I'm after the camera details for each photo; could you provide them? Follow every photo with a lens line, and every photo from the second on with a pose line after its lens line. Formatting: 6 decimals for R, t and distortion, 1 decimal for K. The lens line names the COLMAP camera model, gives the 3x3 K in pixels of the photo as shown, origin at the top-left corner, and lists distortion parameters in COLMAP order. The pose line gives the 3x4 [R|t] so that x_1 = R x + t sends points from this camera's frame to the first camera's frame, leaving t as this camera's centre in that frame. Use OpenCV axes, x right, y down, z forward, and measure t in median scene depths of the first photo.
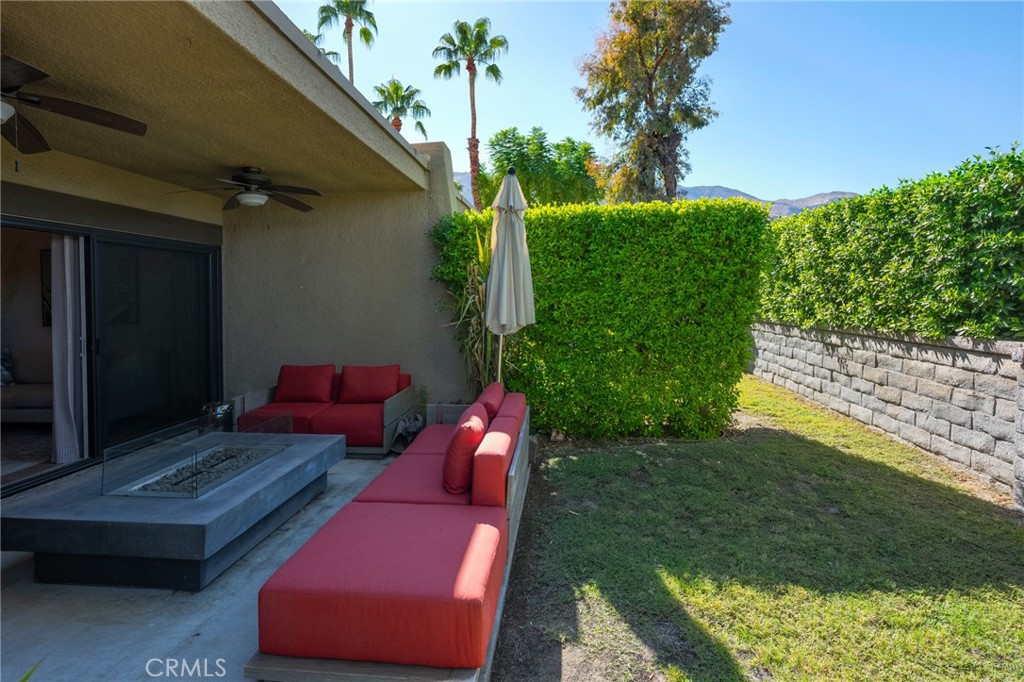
lens RADIAL K [[527.4, 0, 517.9], [0, 527.4, 305.4], [0, 0, 1]] dist [0.002895, -0.001213]
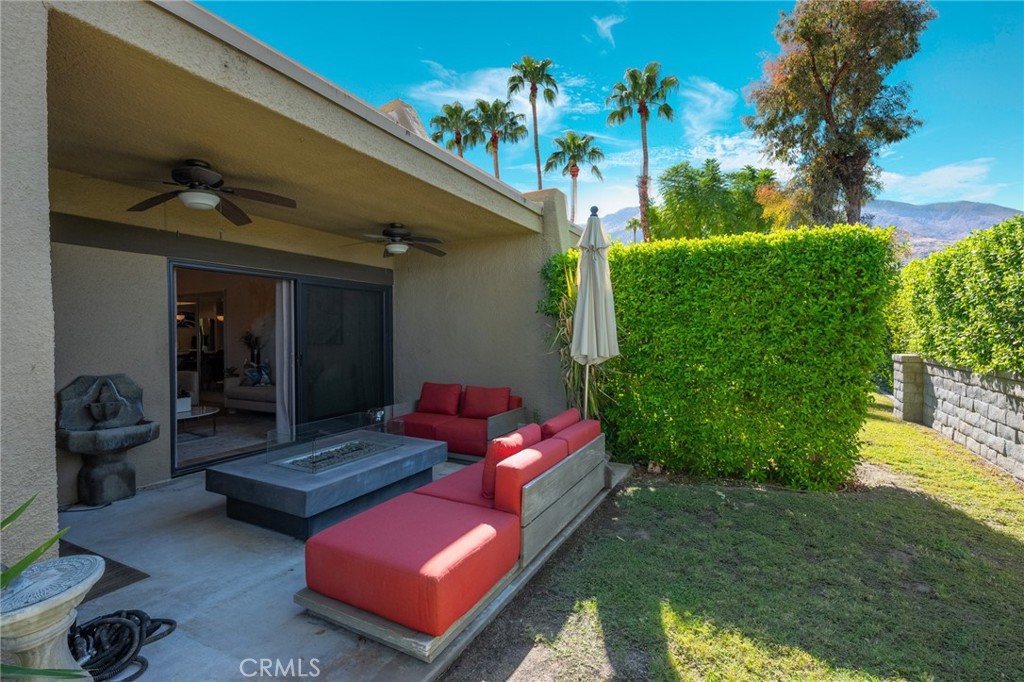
lens RADIAL K [[500.9, 0, 509.7], [0, 500.9, 325.7], [0, 0, 1]] dist [-0.000511, 0.001032]
pose [[0.925344, 0.016486, -0.378770, 0.201120], [-0.025693, 0.999484, -0.019265, -0.000006], [0.378257, 0.027559, 0.925290, -0.003434]]
